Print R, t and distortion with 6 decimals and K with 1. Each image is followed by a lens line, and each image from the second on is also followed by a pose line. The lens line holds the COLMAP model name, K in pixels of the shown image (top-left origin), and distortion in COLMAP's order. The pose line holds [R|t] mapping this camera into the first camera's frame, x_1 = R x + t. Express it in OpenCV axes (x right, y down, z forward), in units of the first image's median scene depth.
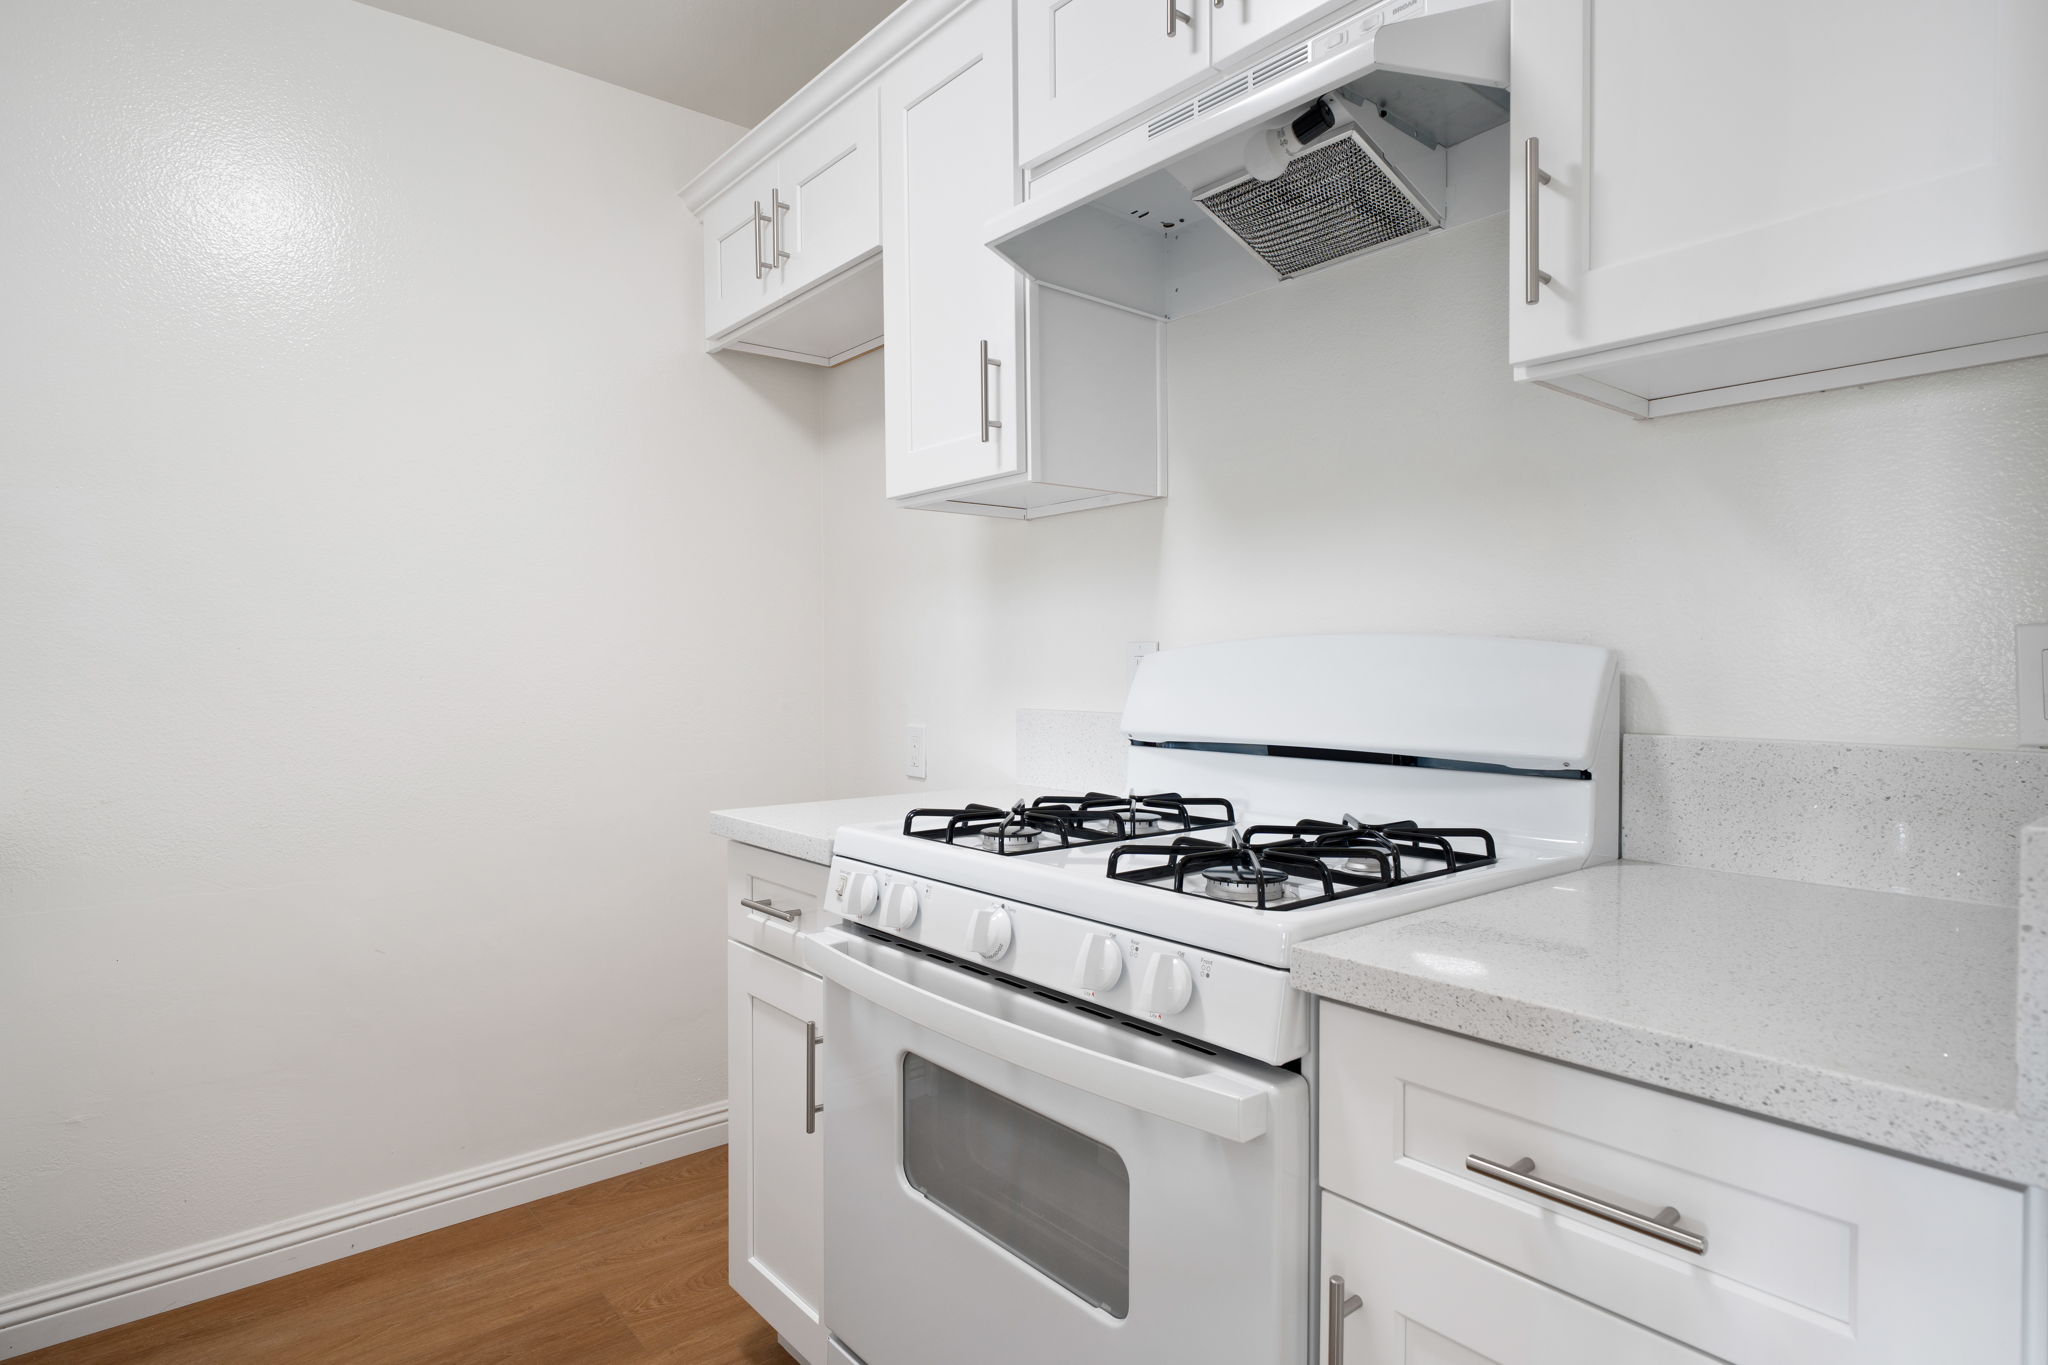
lens RADIAL K [[1119.8, 0, 1024.0], [0, 1119.8, 682.5], [0, 0, 1]] dist [0.002908, 0.000223]
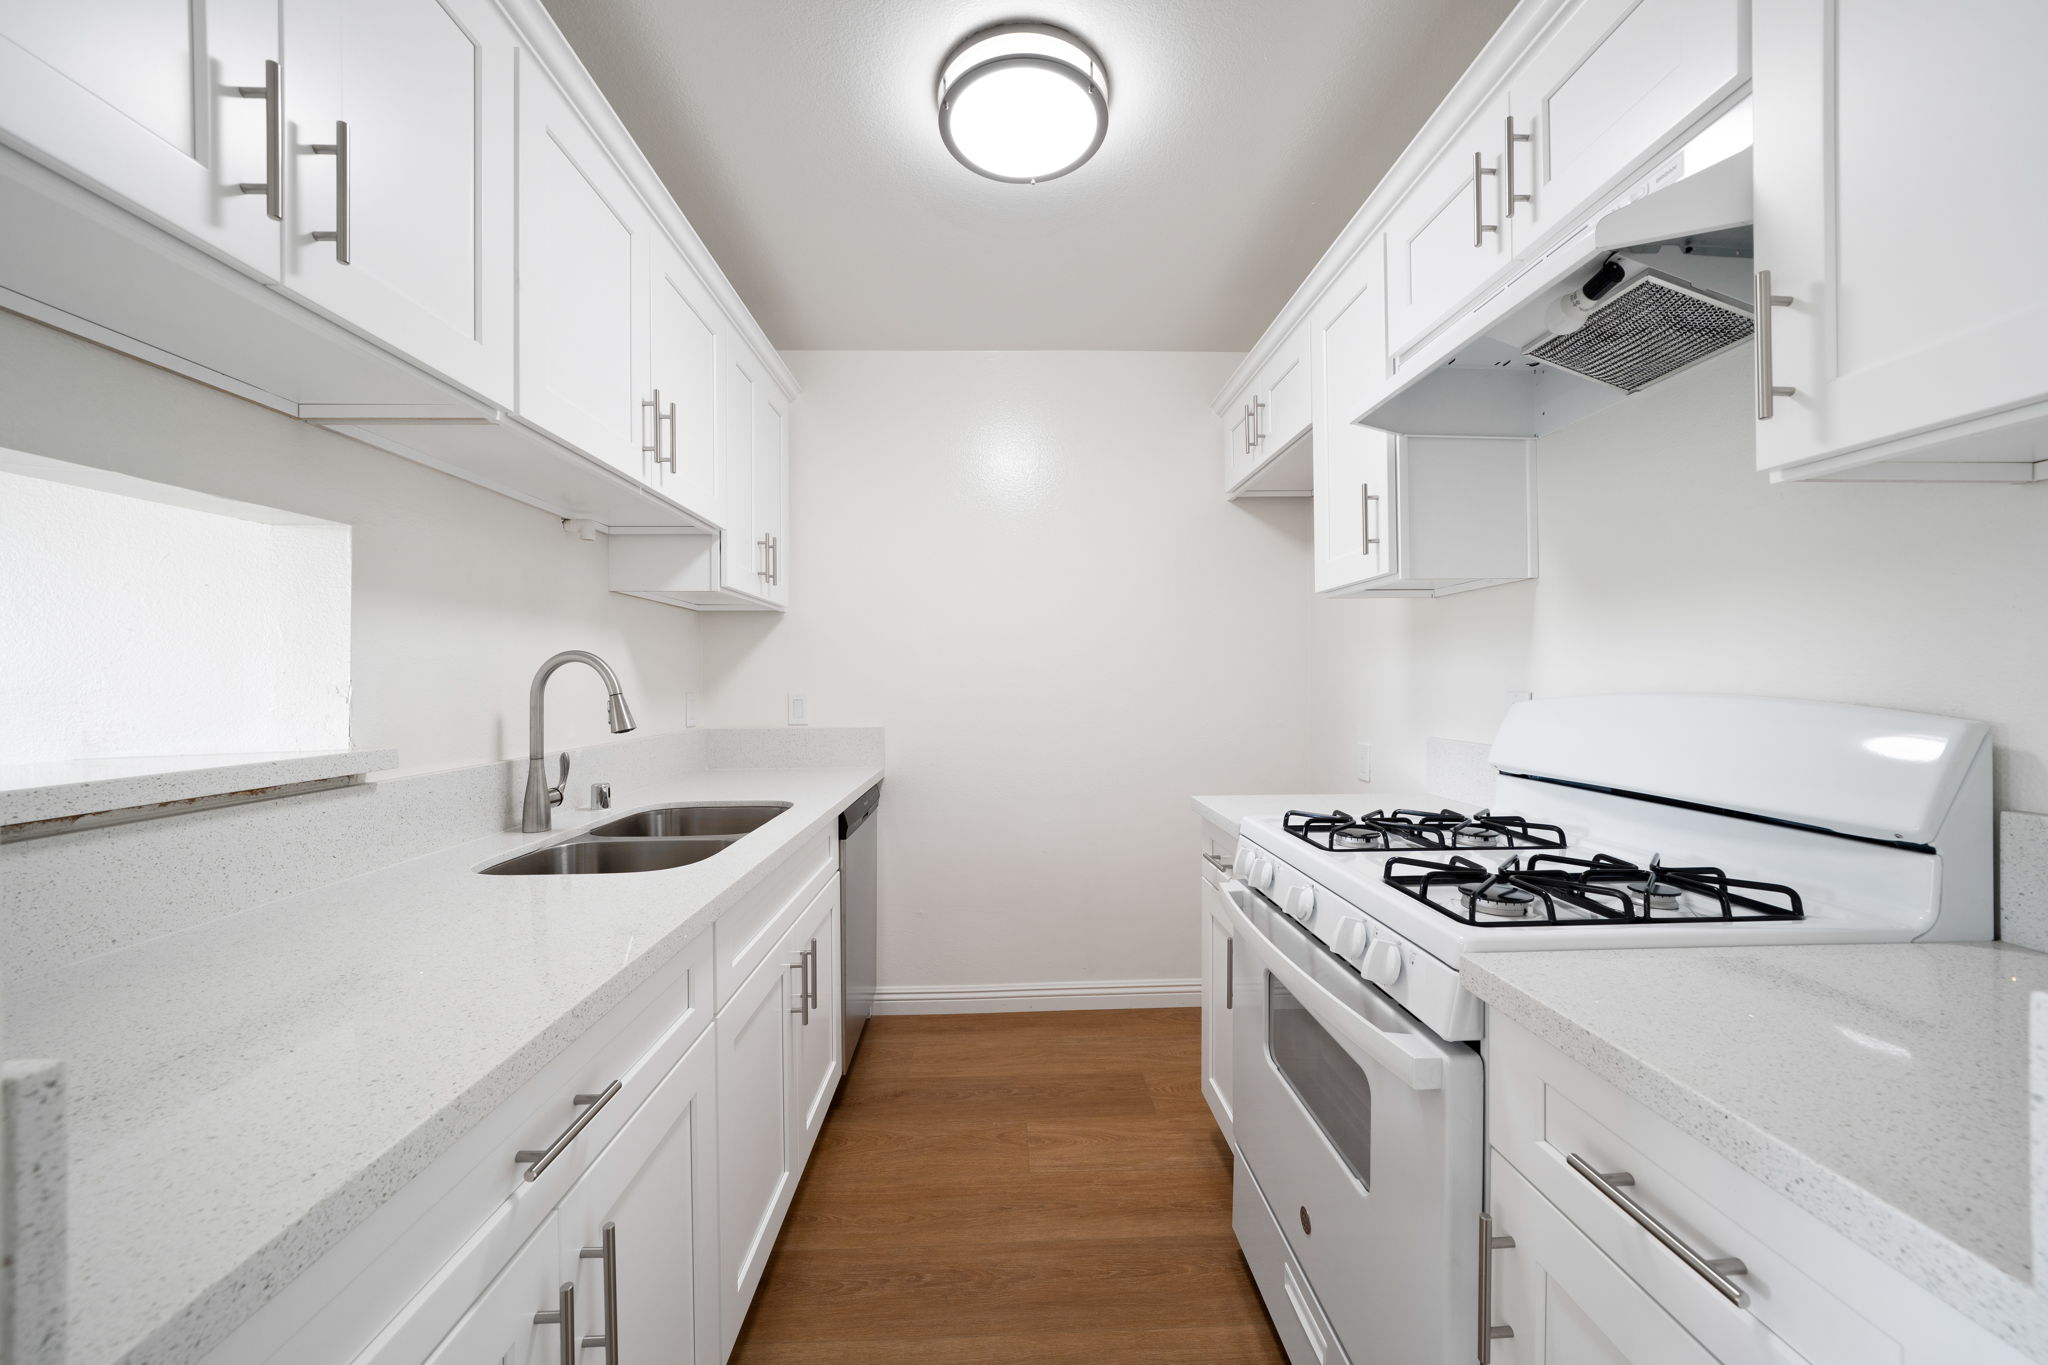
lens RADIAL K [[742.0, 0, 1024.0], [0, 742.0, 682.5], [0, 0, 1]] dist [-0.011750, 0.004291]
pose [[0.799346, -0.000372, -0.600871, 0.224791], [-0.007395, 0.999918, -0.010456, -0.047929], [0.600826, 0.012802, 0.799278, -0.011993]]
